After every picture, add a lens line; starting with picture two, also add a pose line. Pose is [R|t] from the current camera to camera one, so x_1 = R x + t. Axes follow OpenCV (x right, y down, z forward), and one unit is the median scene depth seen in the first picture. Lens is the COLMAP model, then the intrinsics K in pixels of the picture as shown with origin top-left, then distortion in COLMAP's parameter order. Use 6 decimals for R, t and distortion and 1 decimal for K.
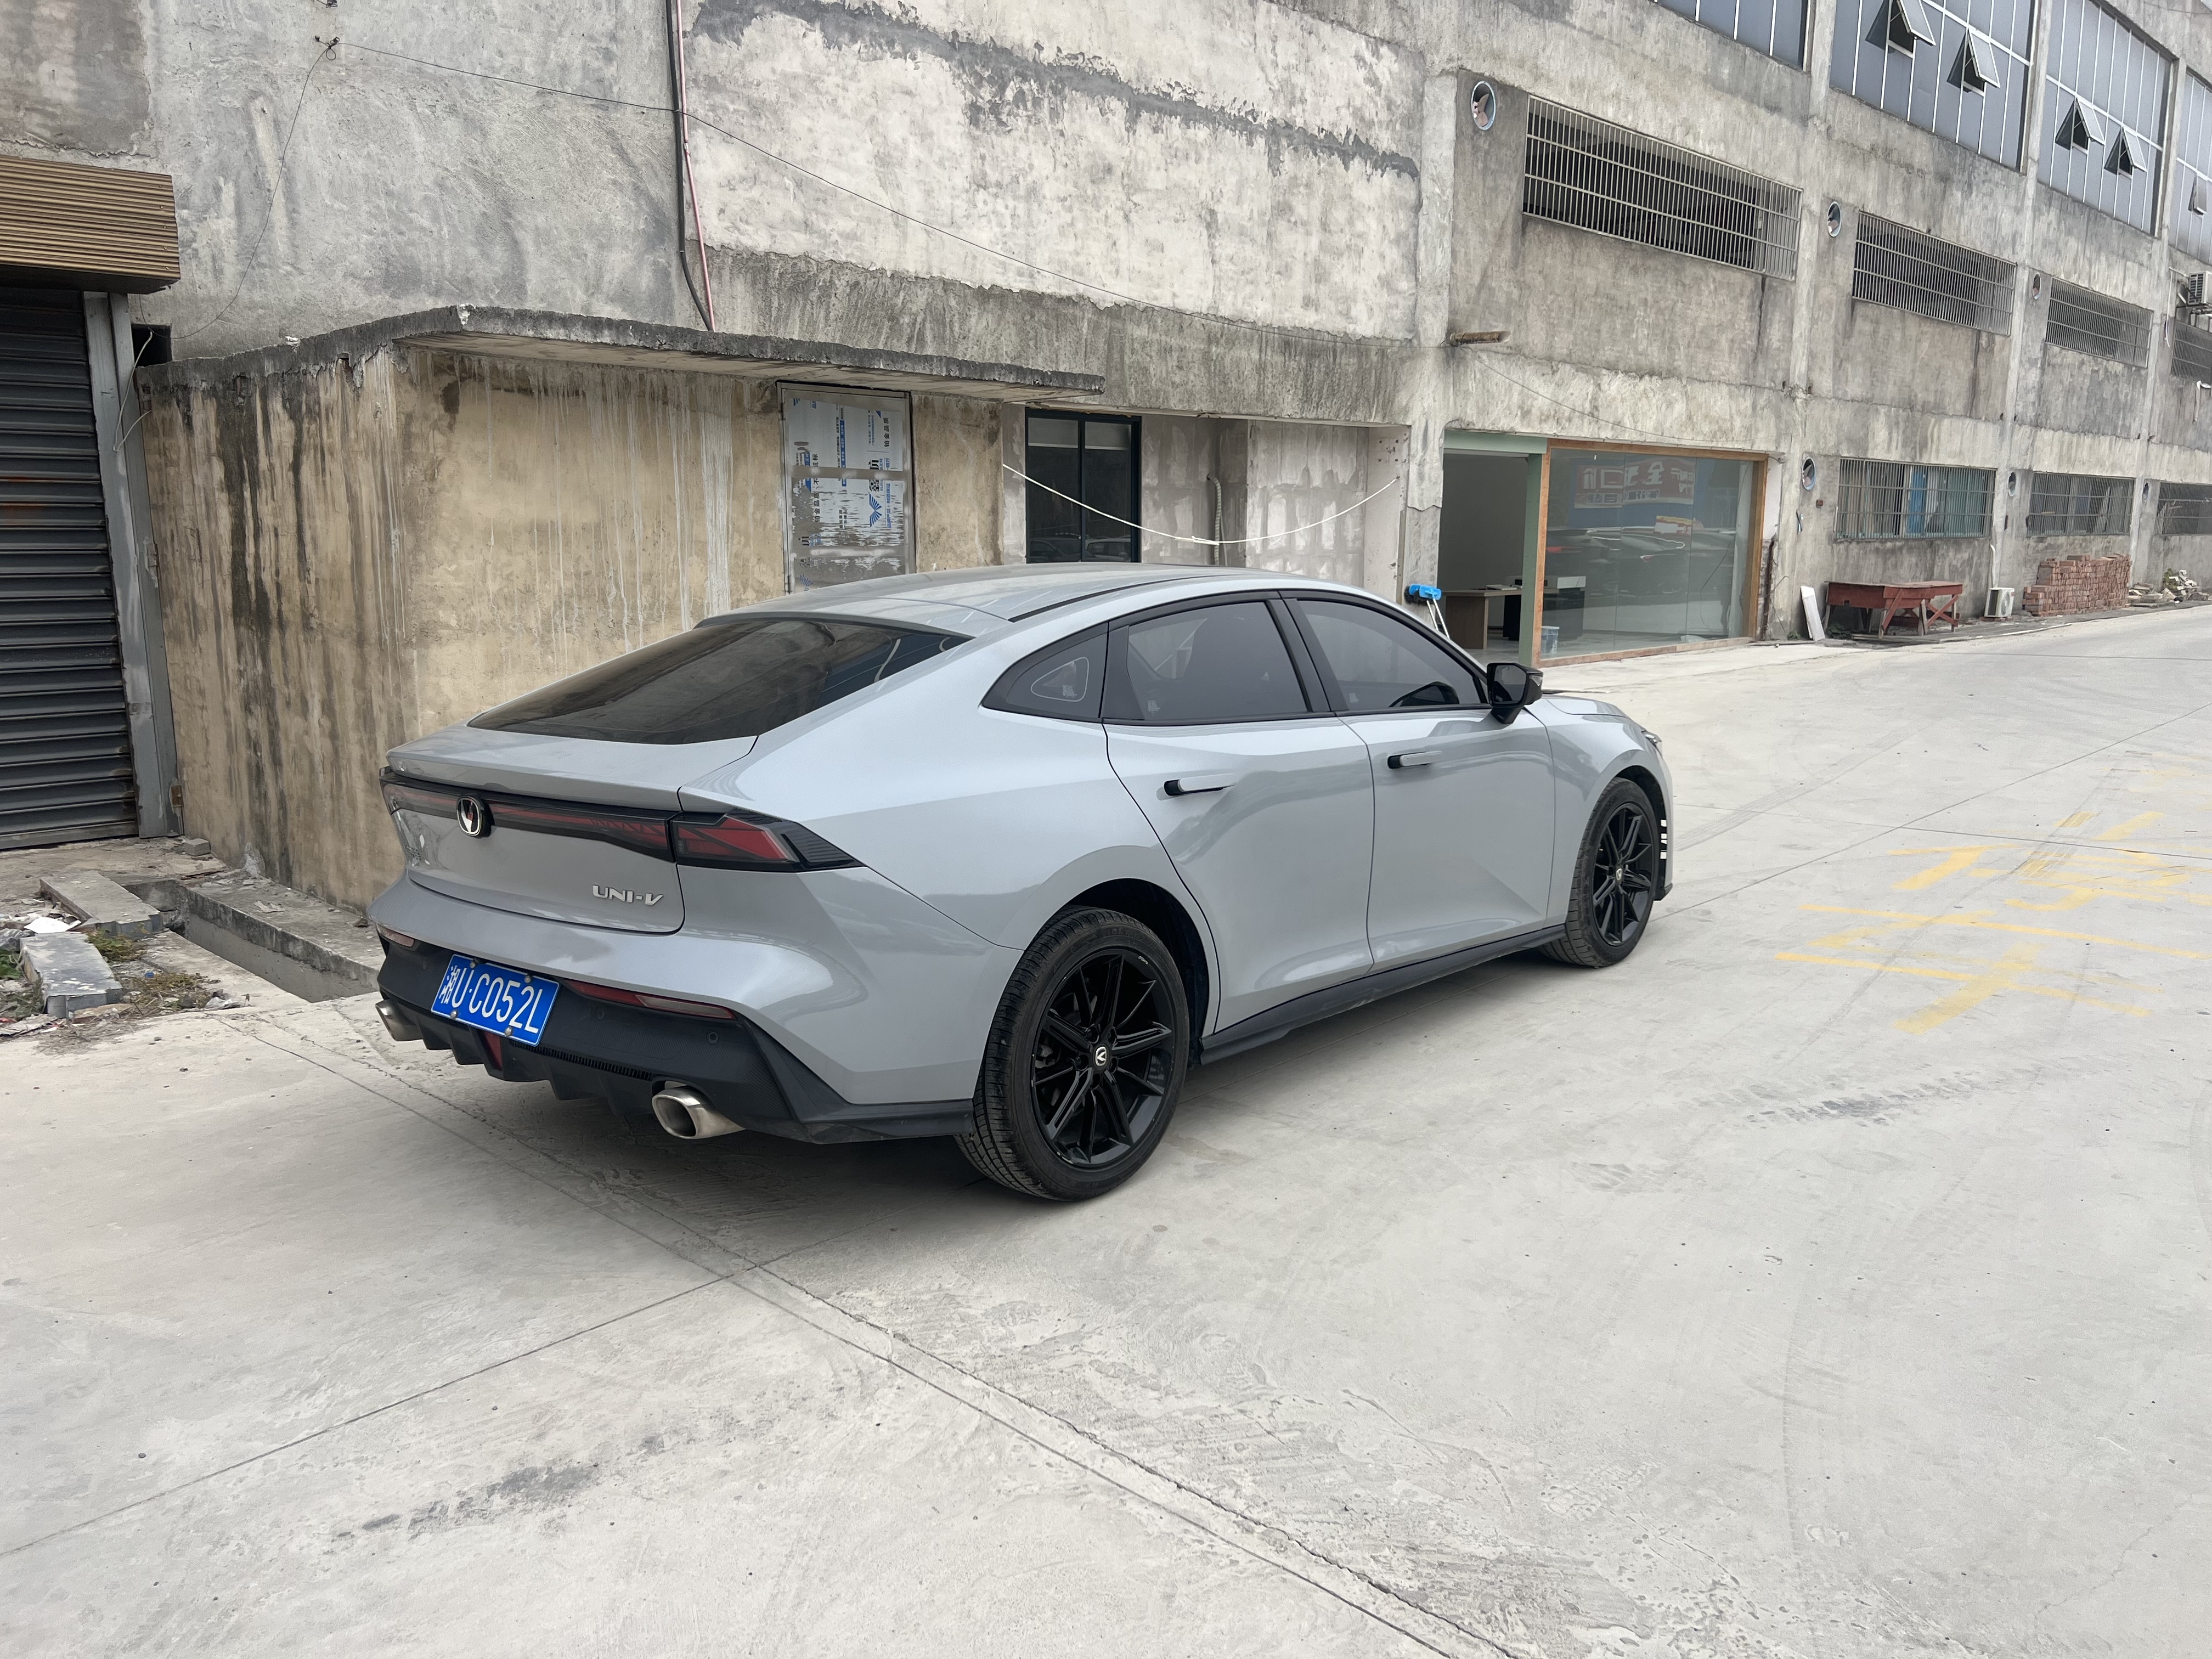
lens RADIAL K [[1665.3, 0, 1090.6], [0, 1665.3, 828.2], [0, 0, 1]] dist [0.041242, -0.038564]
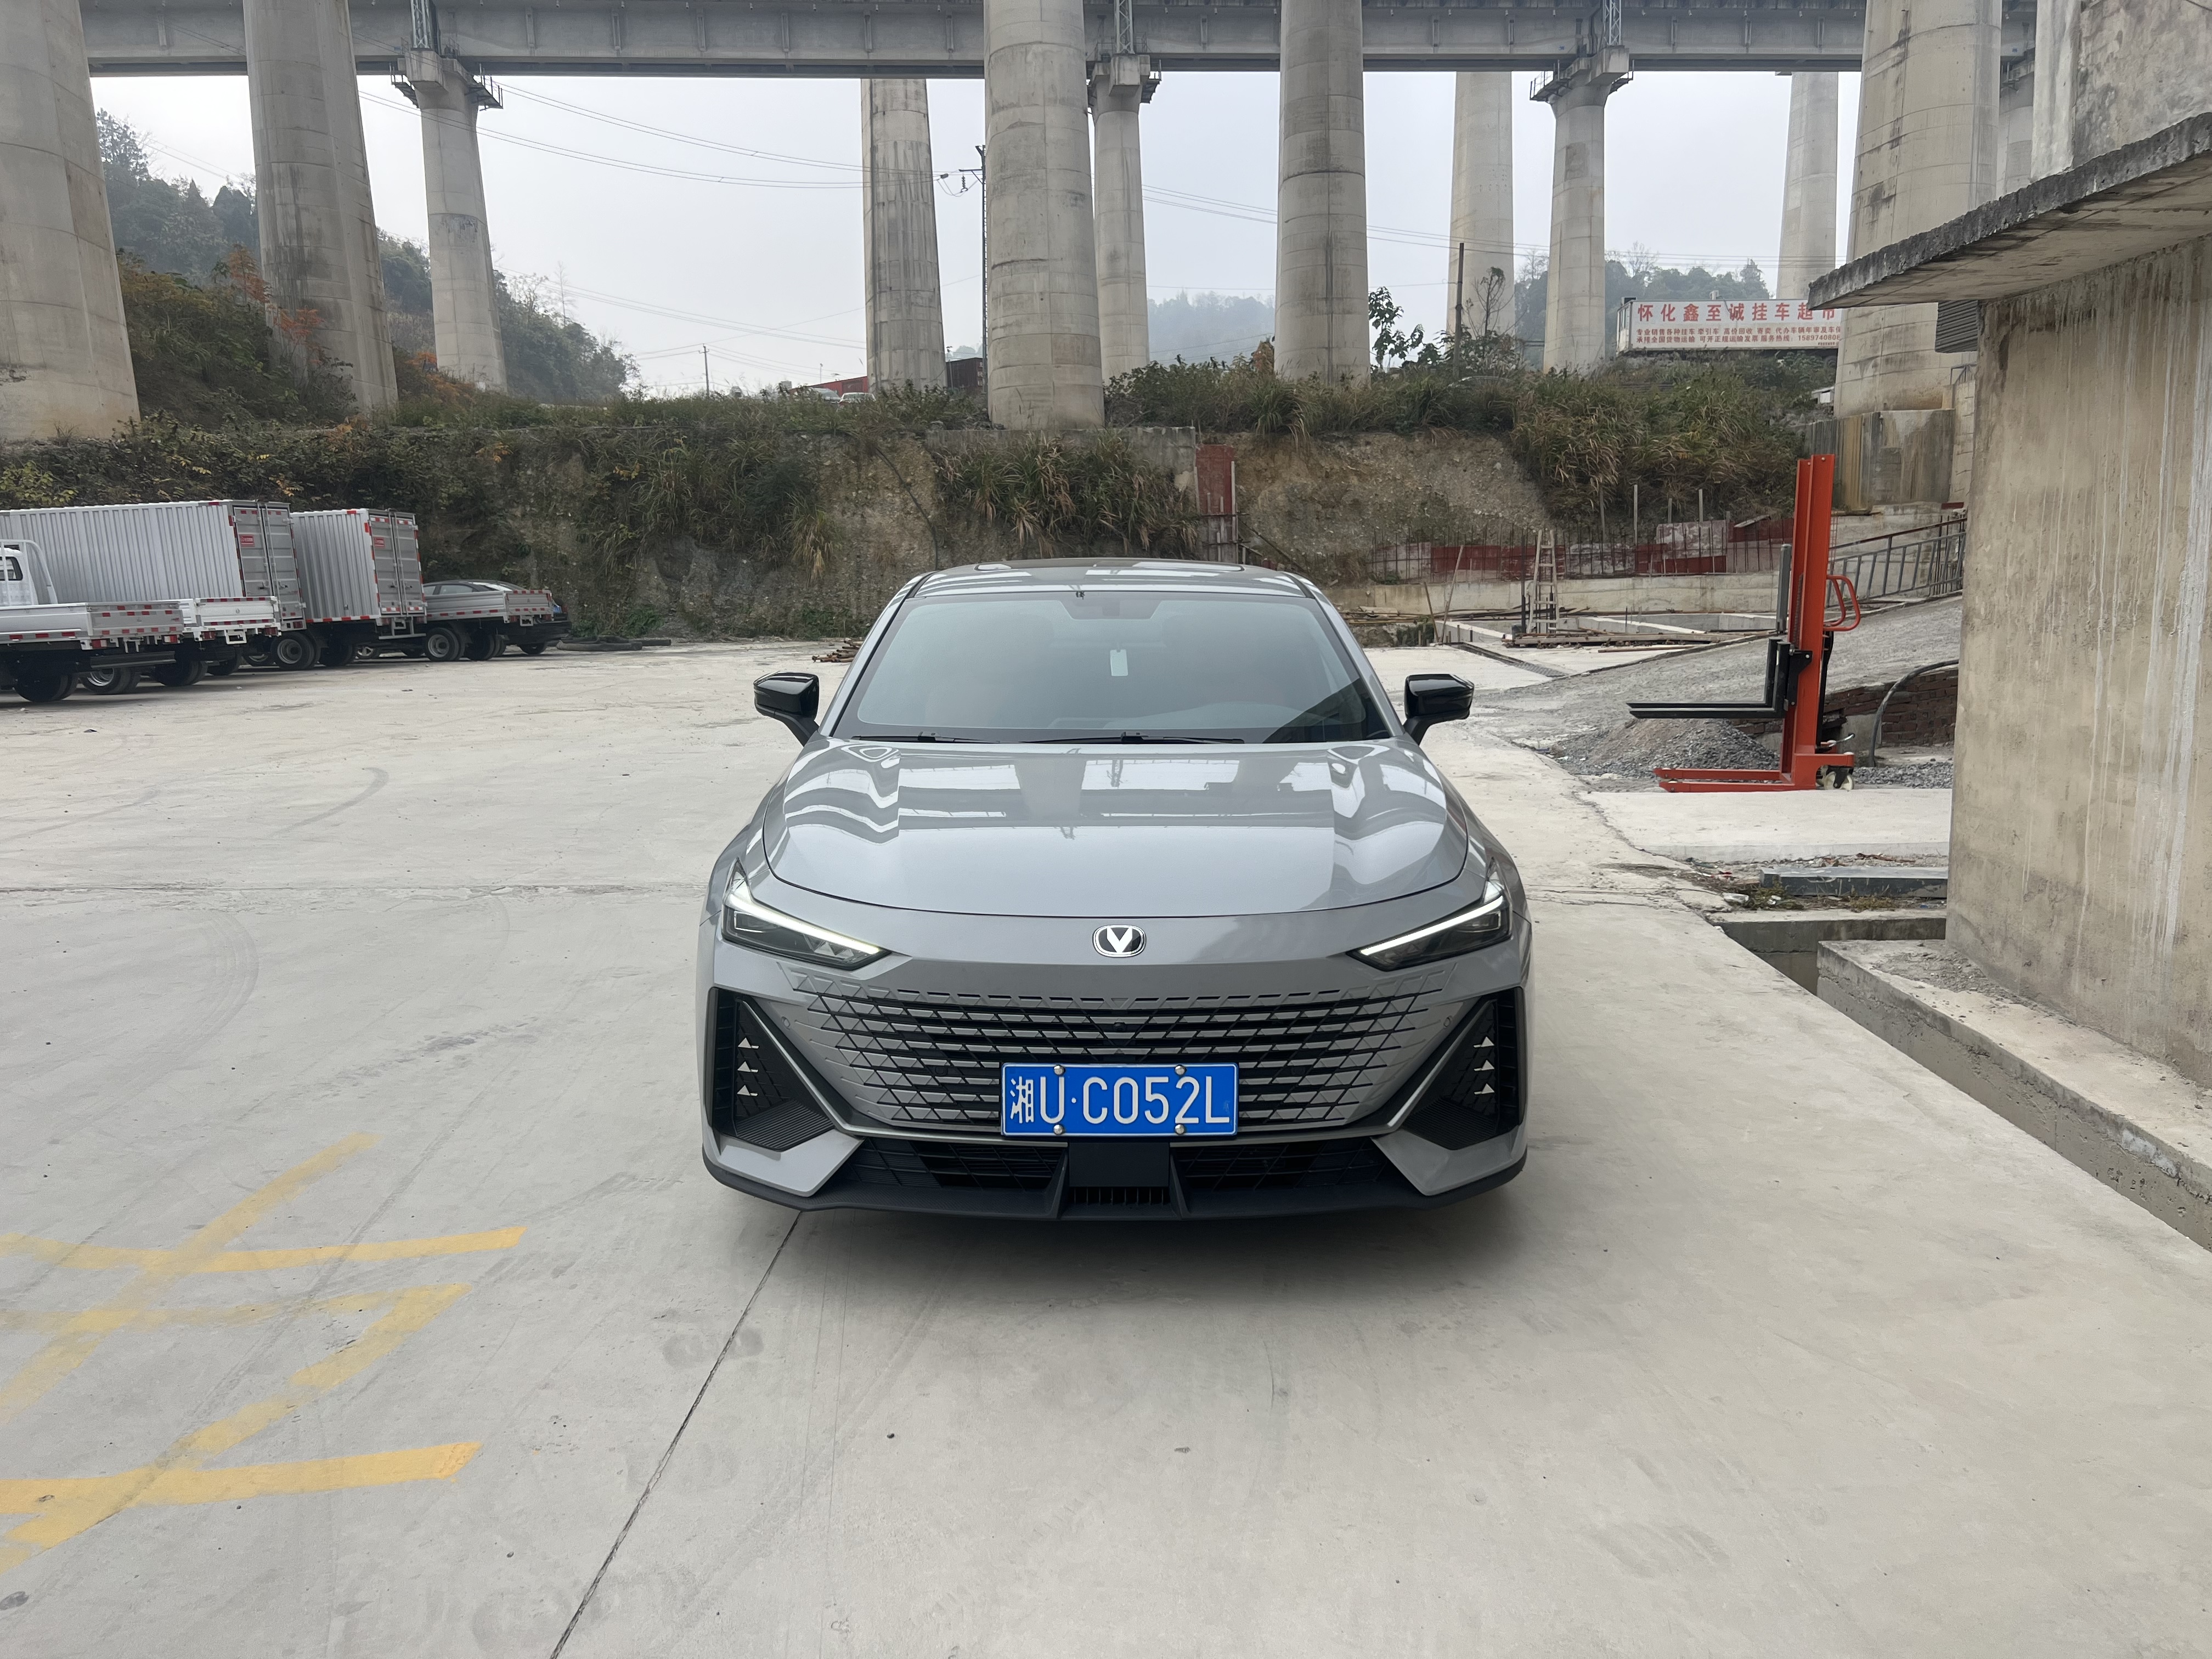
lens RADIAL K [[1661.9, 0, 1101.8], [0, 1661.9, 830.5], [0, 0, 1]] dist [0.054358, -0.059673]
pose [[-0.746939, 0.123848, -0.653256, 0.294098], [-0.089323, 0.954901, 0.283169, -0.116889], [0.658865, 0.269861, -0.702191, 0.711507]]
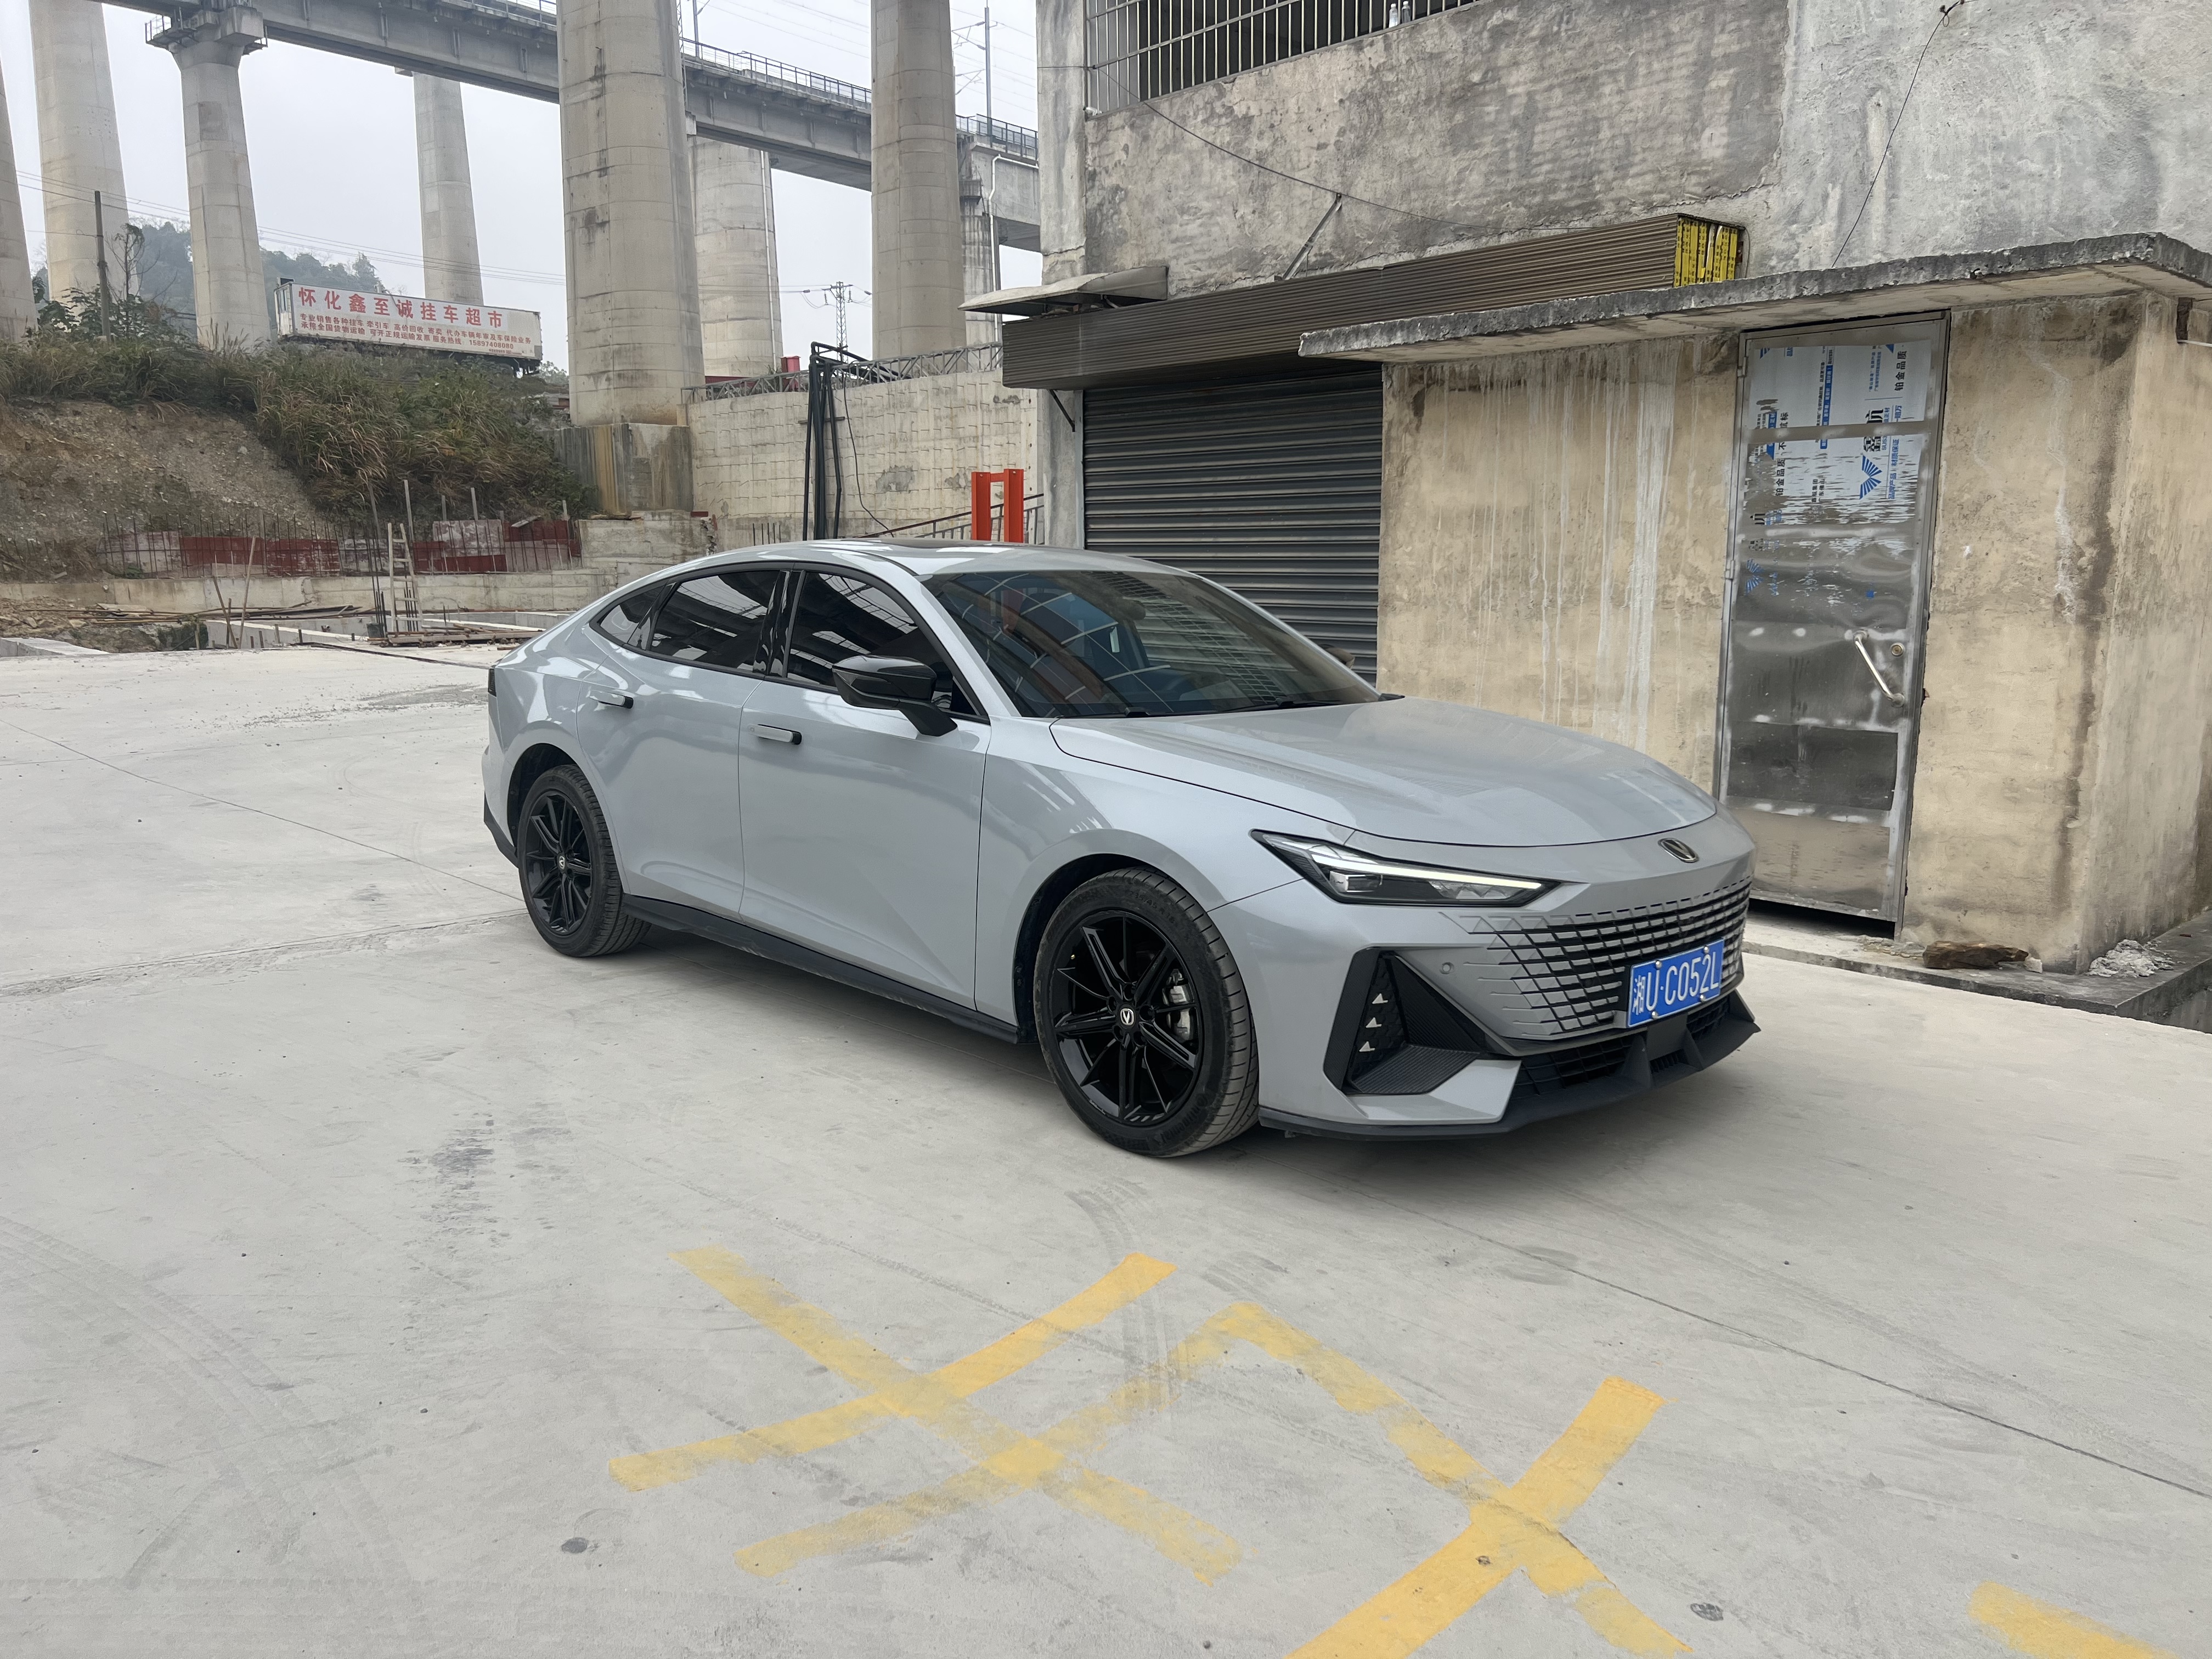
lens RADIAL K [[1661.9, 0, 1101.8], [0, 1661.9, 830.5], [0, 0, 1]] dist [0.054358, -0.059673]
pose [[-0.074853, 0.169530, -0.982678, 0.433145], [-0.166387, 0.969505, 0.179931, -0.072846], [0.983215, 0.176973, -0.044363, 0.460252]]
